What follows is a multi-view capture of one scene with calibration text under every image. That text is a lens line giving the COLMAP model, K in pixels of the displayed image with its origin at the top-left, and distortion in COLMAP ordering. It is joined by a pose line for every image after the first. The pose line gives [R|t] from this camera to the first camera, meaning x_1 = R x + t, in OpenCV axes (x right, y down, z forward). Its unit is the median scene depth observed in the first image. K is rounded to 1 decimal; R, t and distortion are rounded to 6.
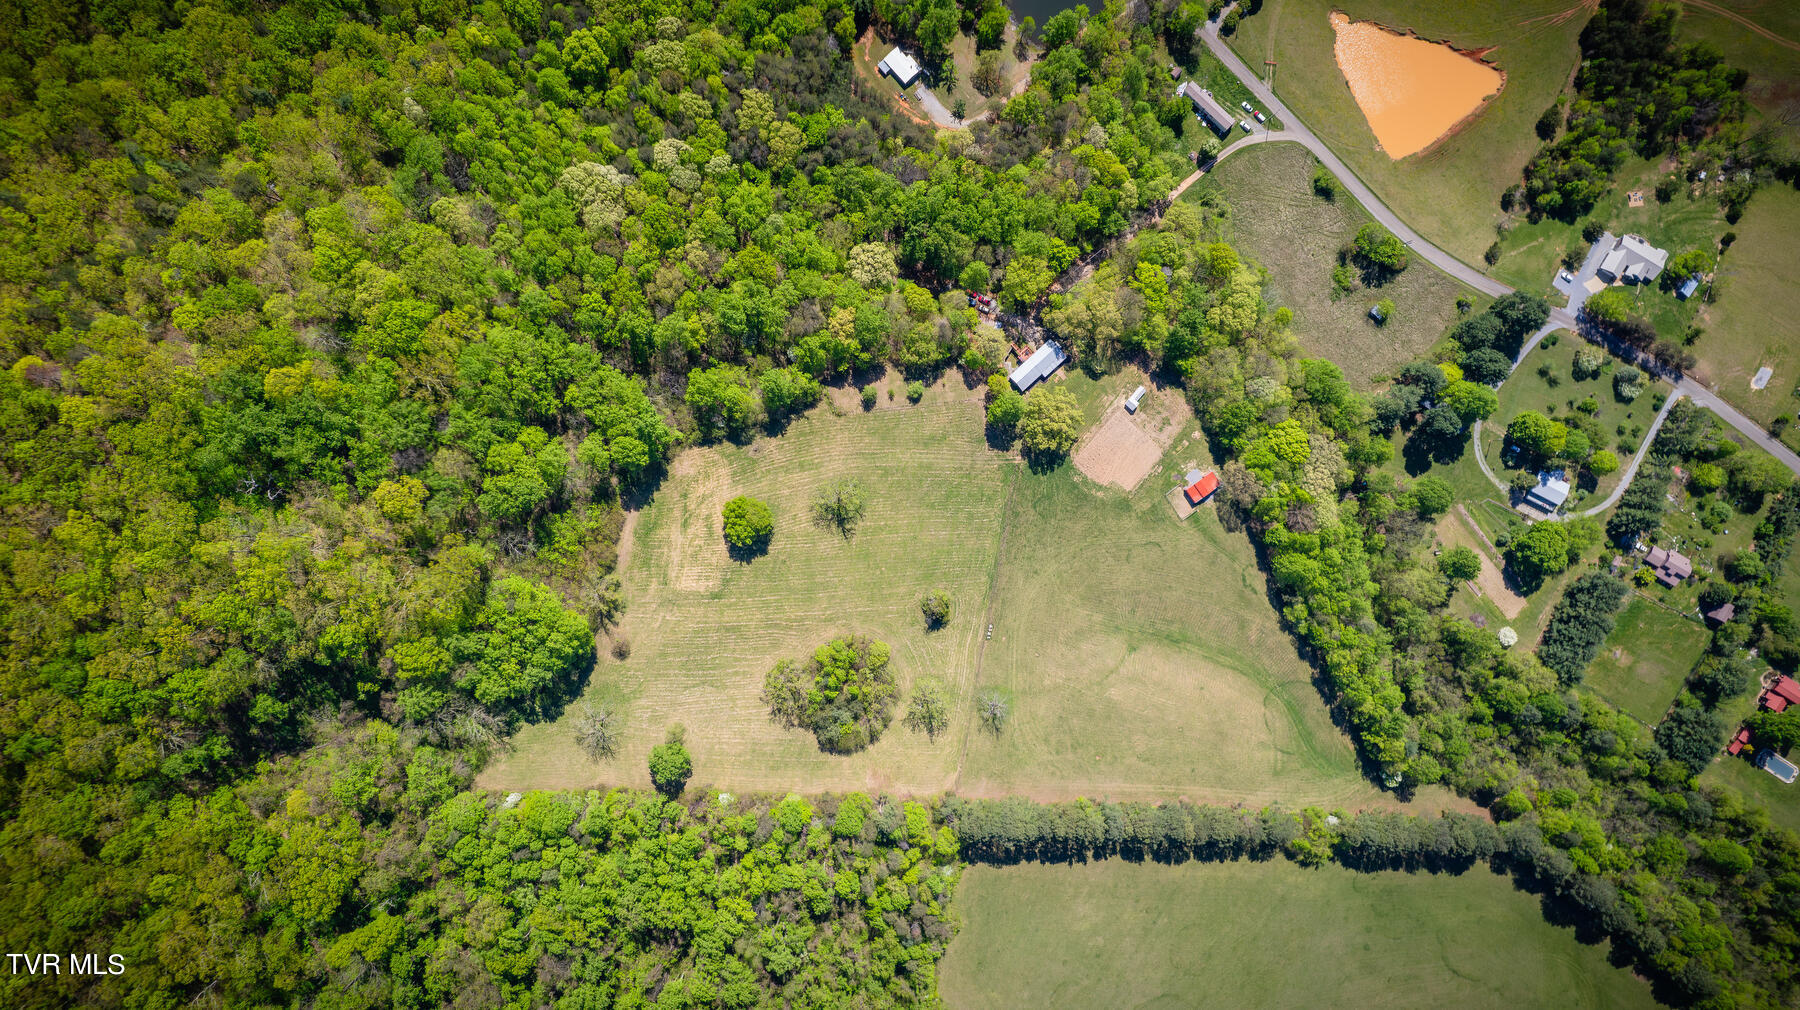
lens RADIAL K [[1155.5, 0, 900.0], [0, 1155.5, 505.0], [0, 0, 1]] dist [-0.071290, 0.065893]
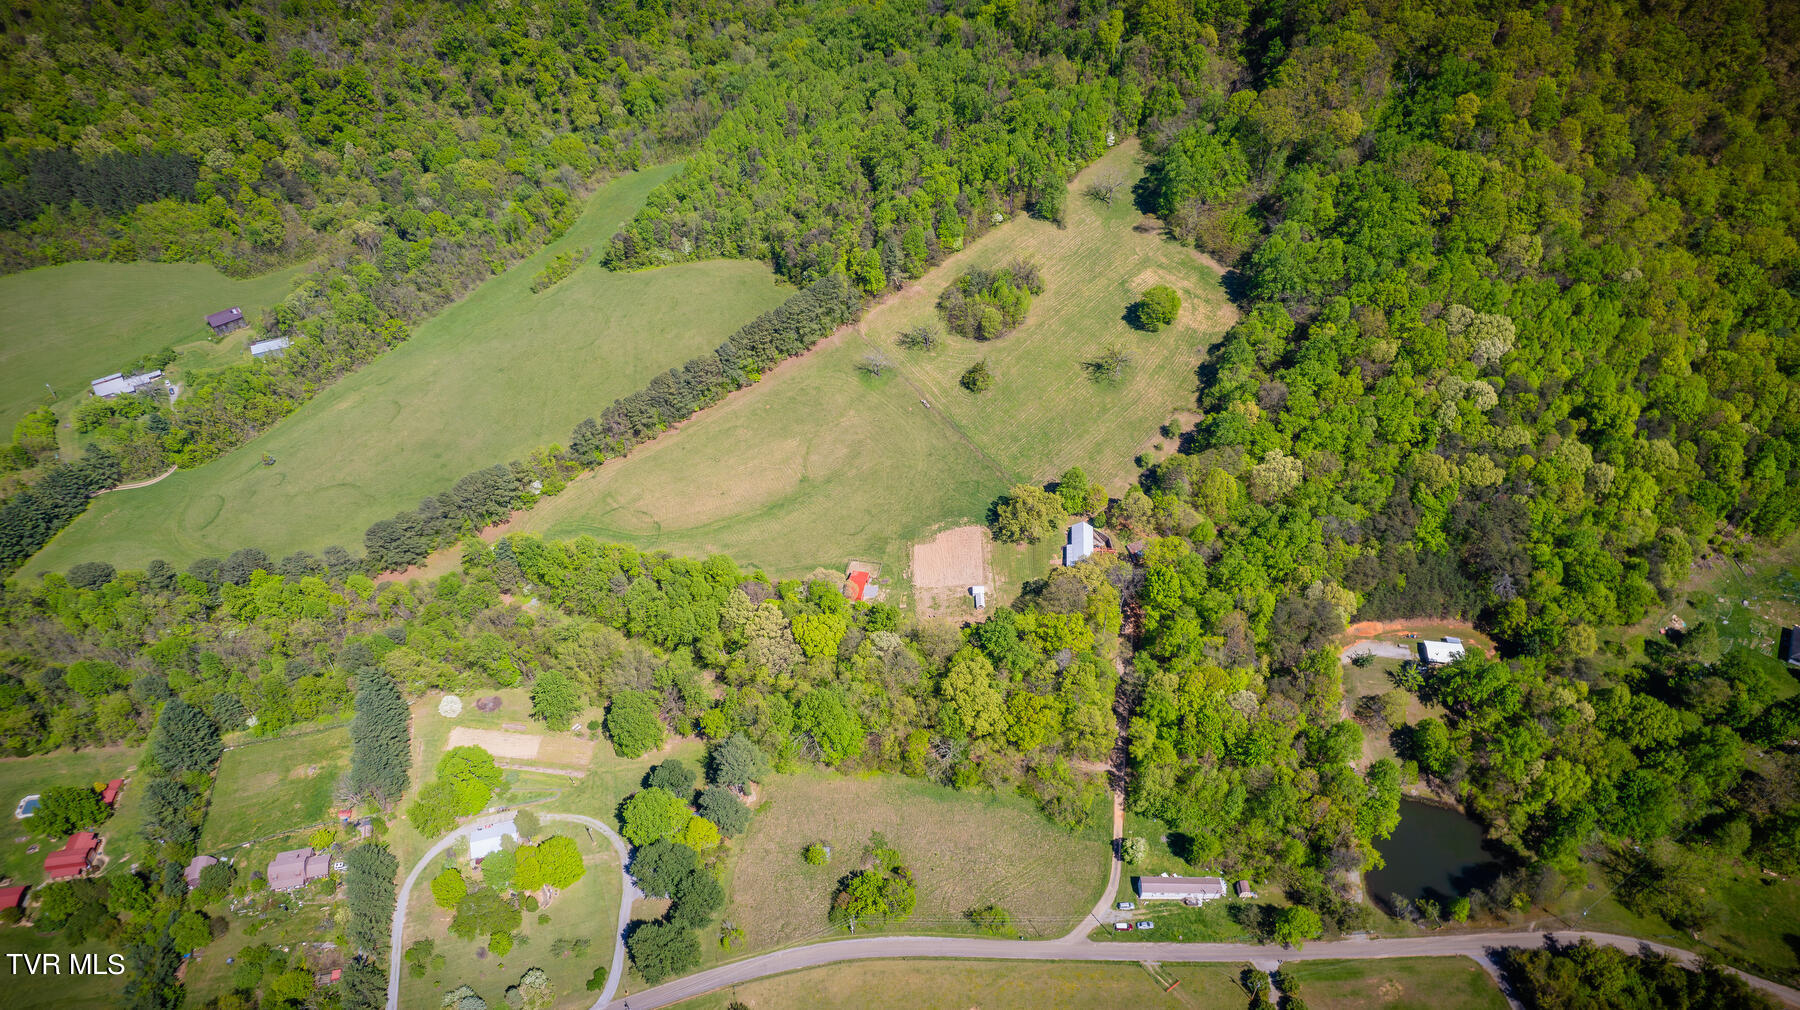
lens RADIAL K [[1155.5, 0, 900.0], [0, 1155.5, 505.0], [0, 0, 1]] dist [-0.071290, 0.065893]
pose [[-0.750570, 0.453597, -0.480514, 0.646155], [-0.660597, -0.532690, 0.529012, -0.486990], [-0.016007, 0.714487, 0.699465, 0.309941]]
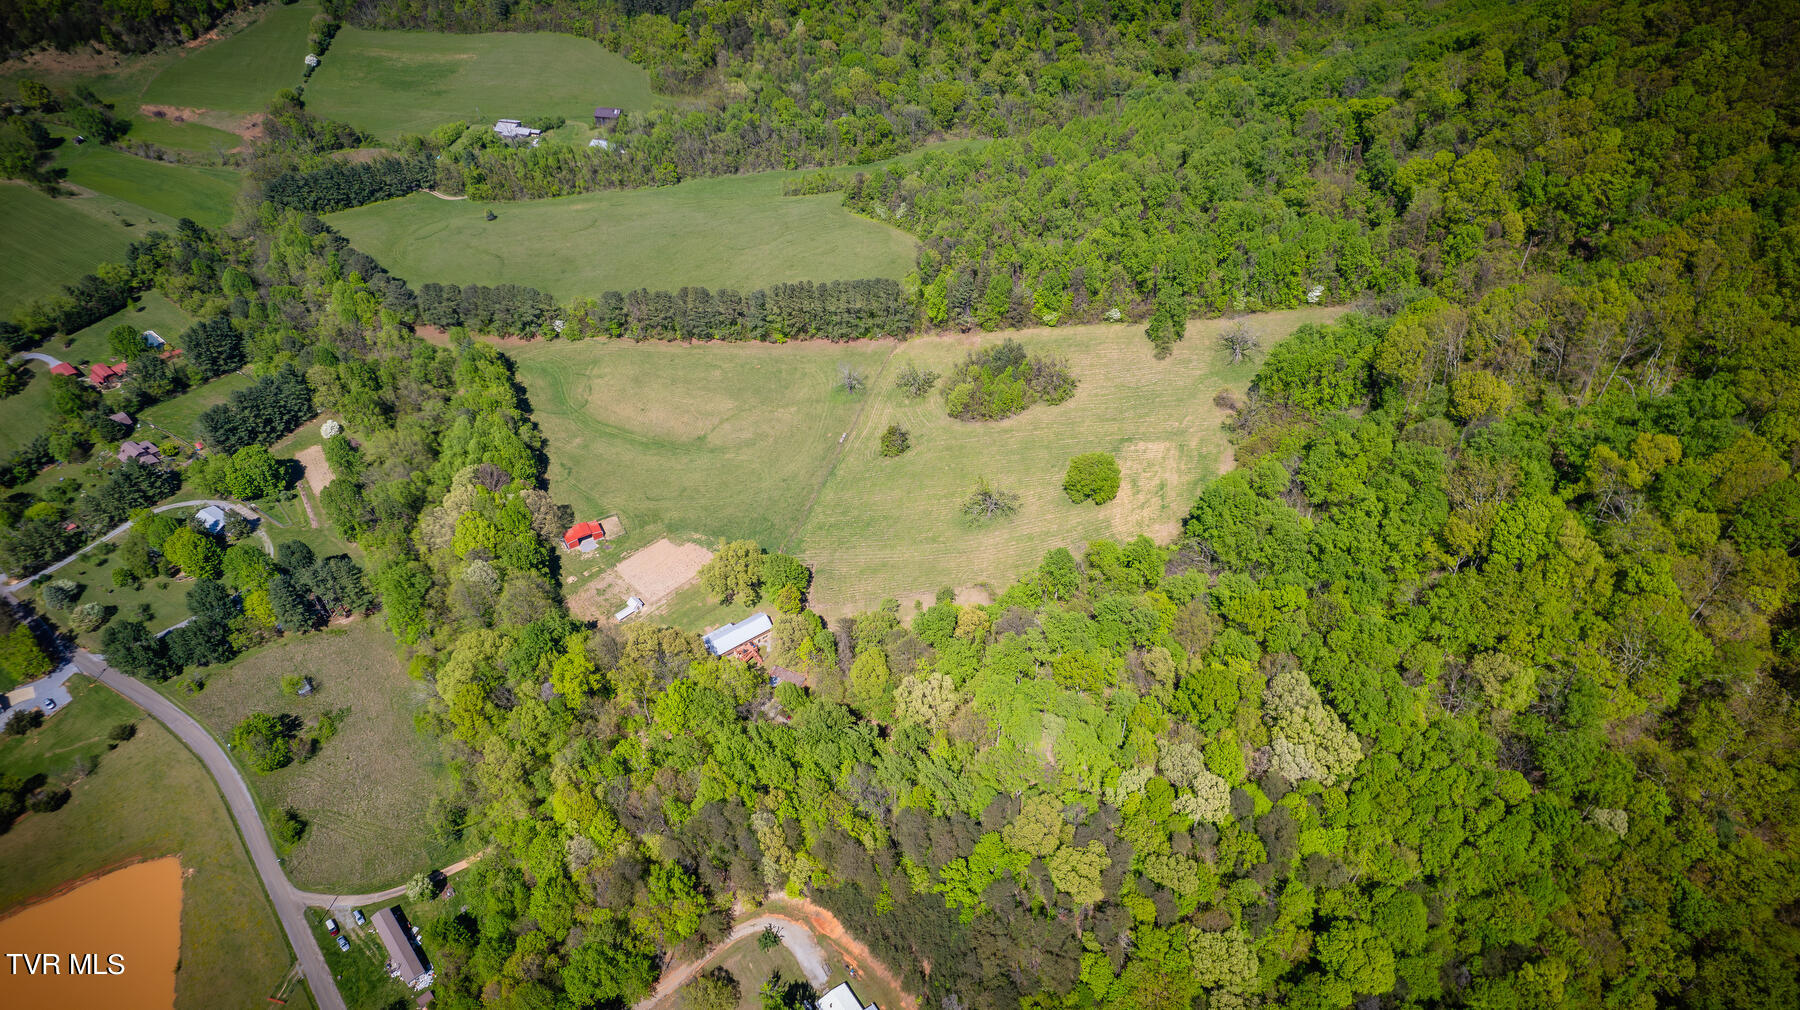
lens RADIAL K [[1162.7, 0, 900.0], [0, 1162.7, 505.0], [0, 0, 1]] dist [-0.083764, 0.084137]
pose [[-0.993037, -0.087454, 0.078930, -0.051558], [0.117665, -0.703500, 0.700887, -0.598694], [-0.005768, 0.705294, 0.708892, 0.342157]]
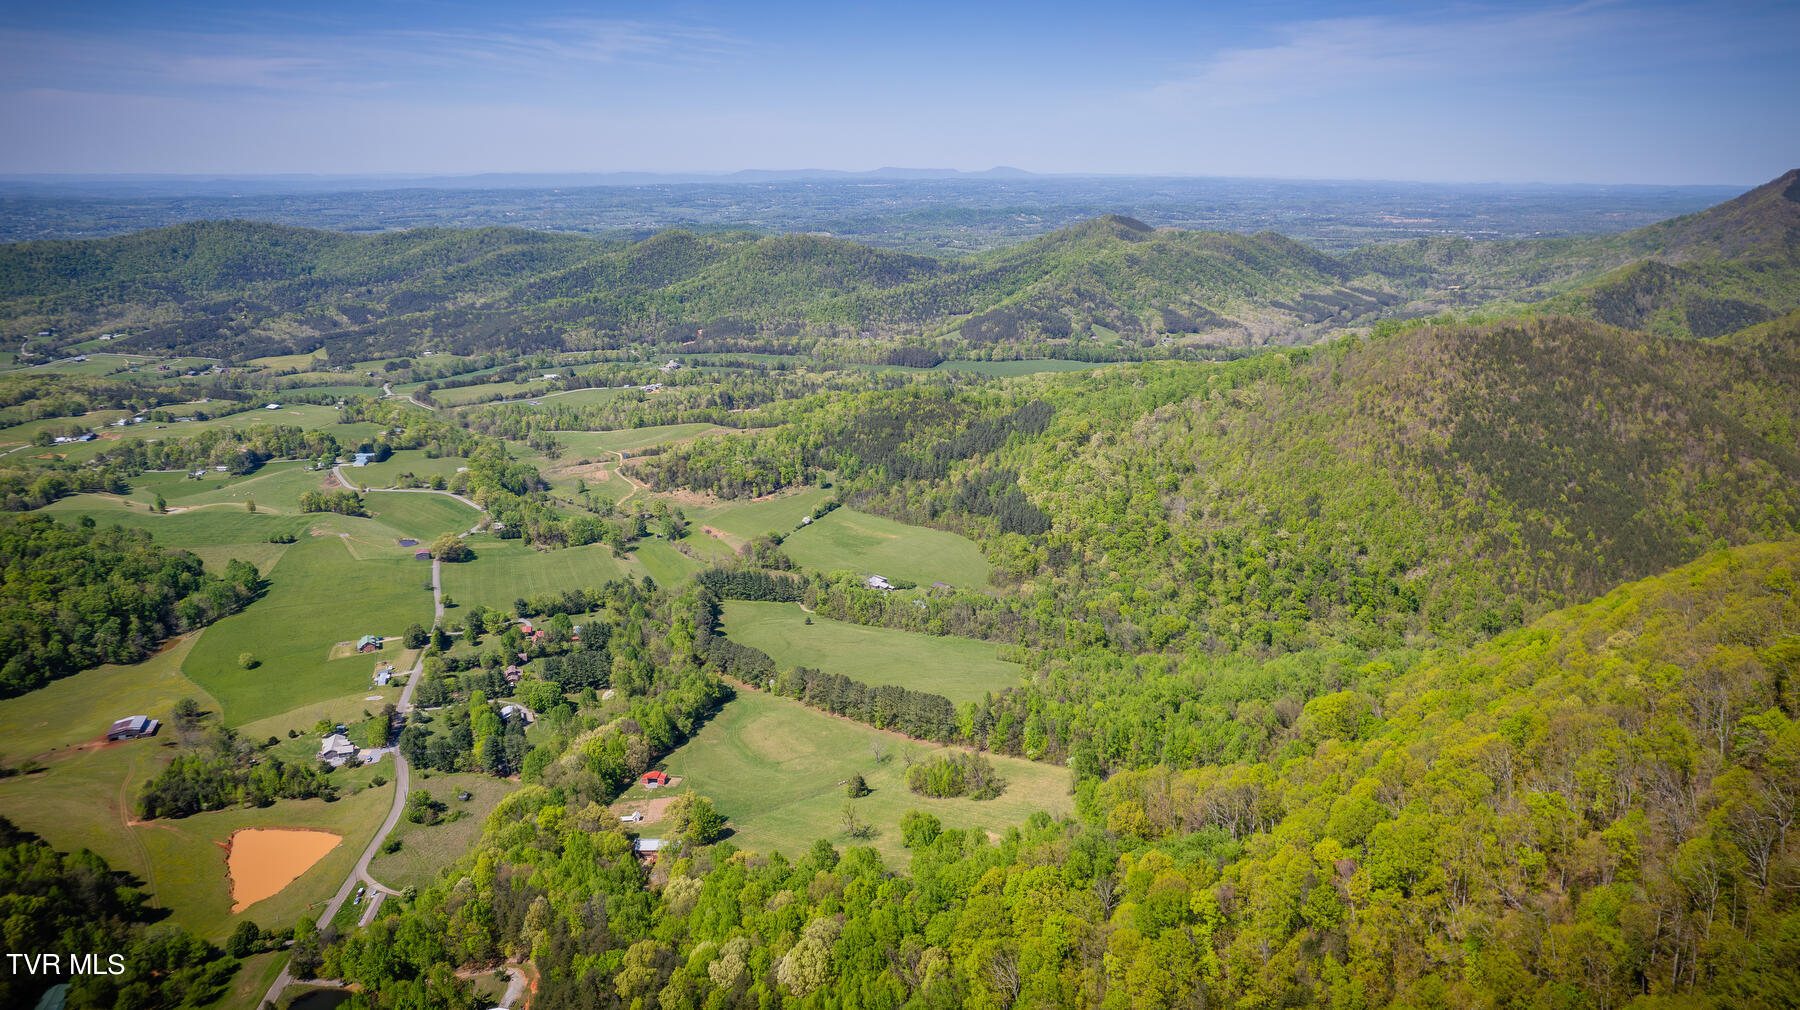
lens RADIAL K [[1155.5, 0, 900.0], [0, 1155.5, 505.0], [0, 0, 1]] dist [-0.071290, 0.065893]
pose [[-0.749218, -0.190885, 0.634221, -0.739276], [0.662224, -0.232518, 0.712316, -0.703475], [0.011497, 0.953676, 0.300615, 0.294018]]
